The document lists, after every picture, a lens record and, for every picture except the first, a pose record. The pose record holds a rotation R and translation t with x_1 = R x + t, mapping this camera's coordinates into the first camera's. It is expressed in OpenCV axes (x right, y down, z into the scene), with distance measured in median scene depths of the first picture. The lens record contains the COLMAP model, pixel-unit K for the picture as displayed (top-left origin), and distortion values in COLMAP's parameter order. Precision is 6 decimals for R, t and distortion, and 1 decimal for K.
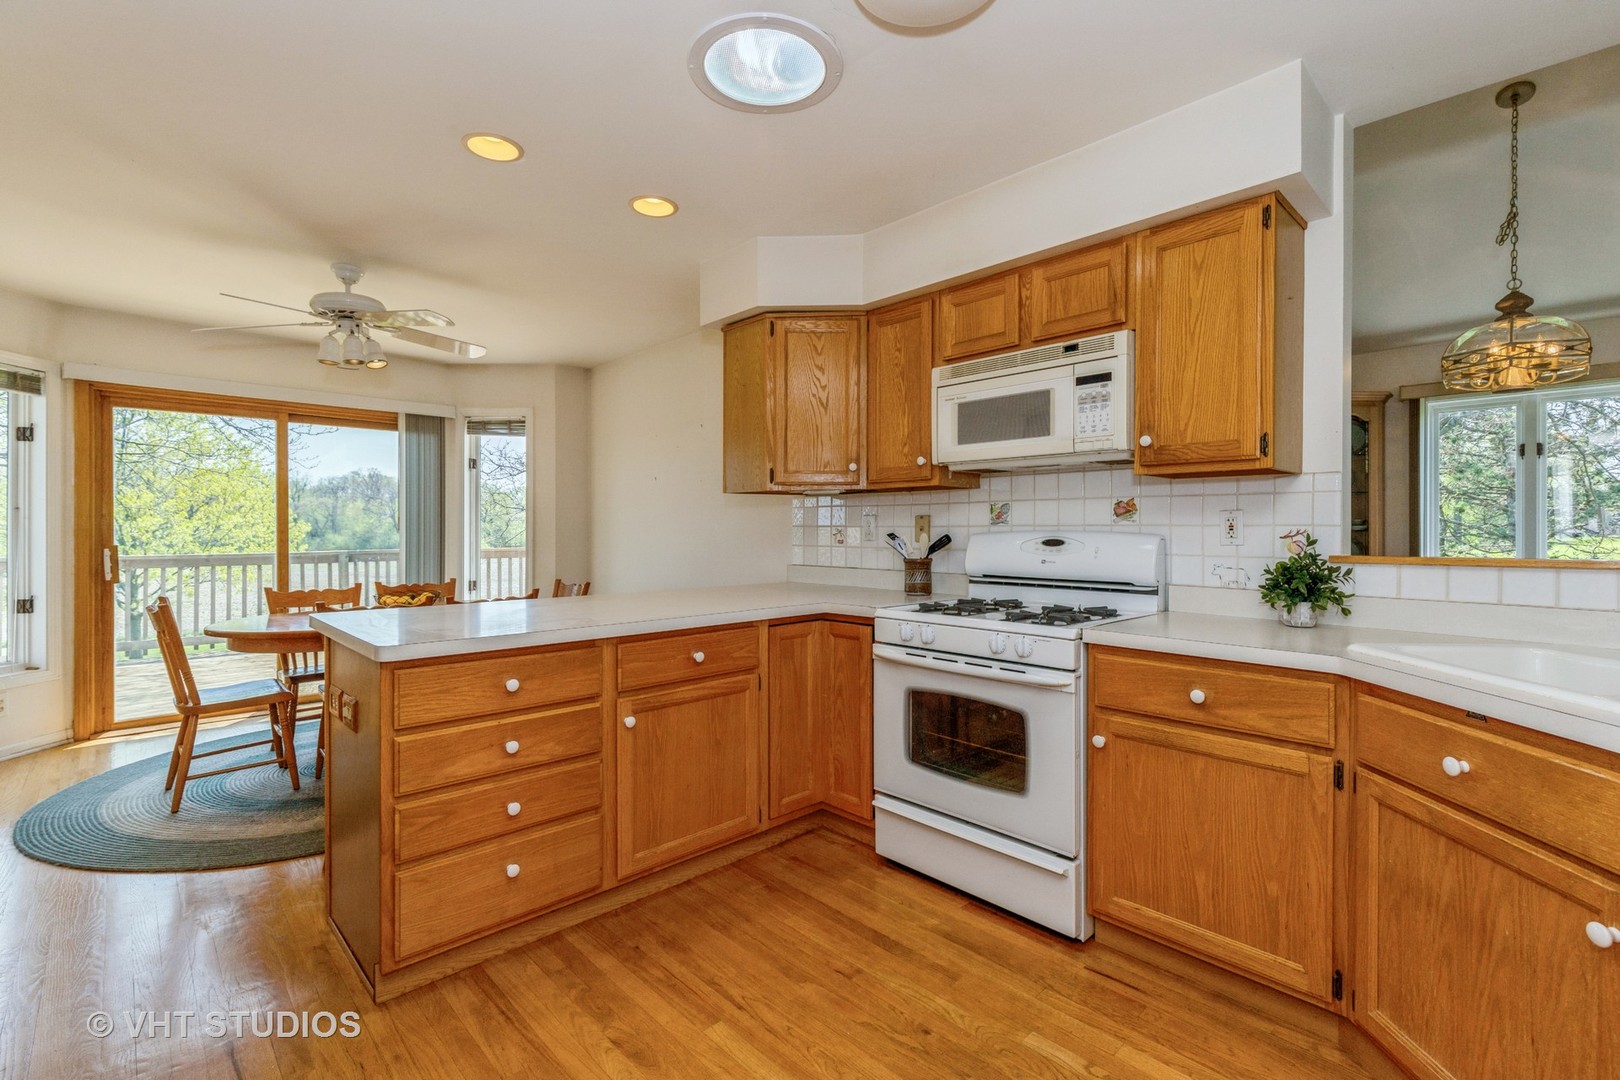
lens RADIAL K [[730.2, 0, 804.8], [0, 730.2, 537.3], [0, 0, 1]] dist [0.015665, 0.000478]
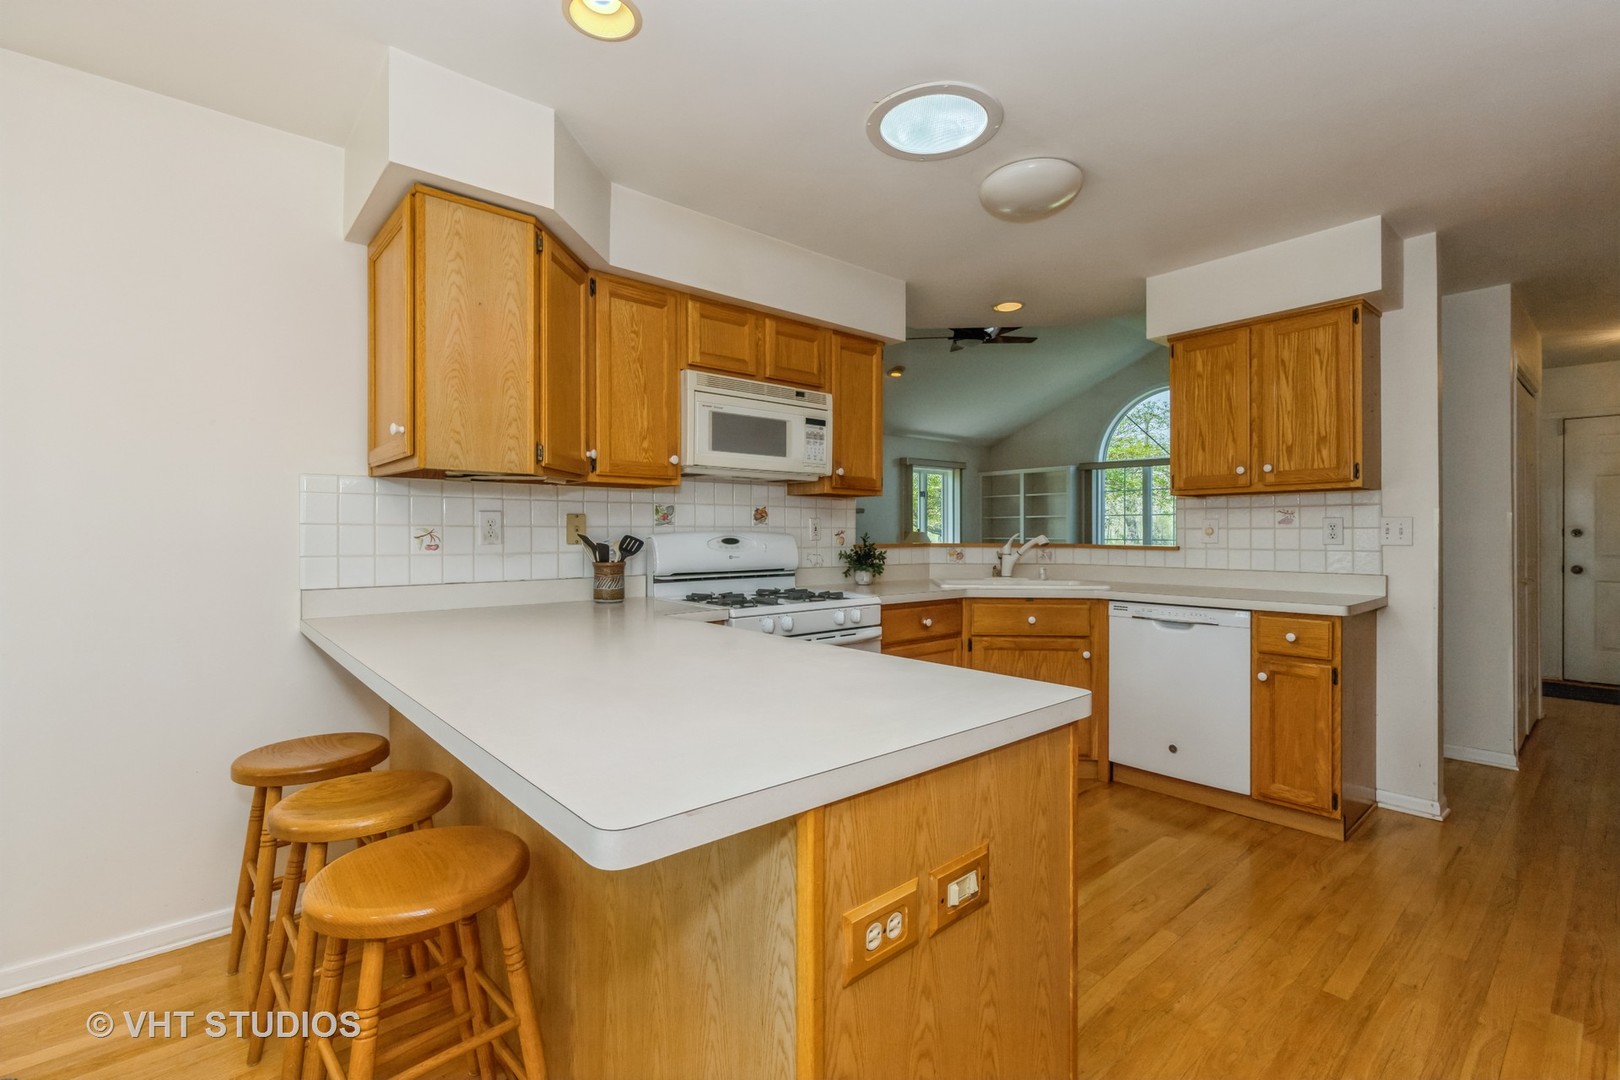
lens RADIAL K [[730.2, 0, 810.8], [0, 730.2, 529.9], [0, 0, 1]] dist [0.015665, 0.000478]
pose [[0.036795, -0.000659, 0.999323, -0.810585], [0.006194, 0.999981, 0.000431, -0.010439], [-0.999304, 0.006174, 0.036799, 0.787135]]
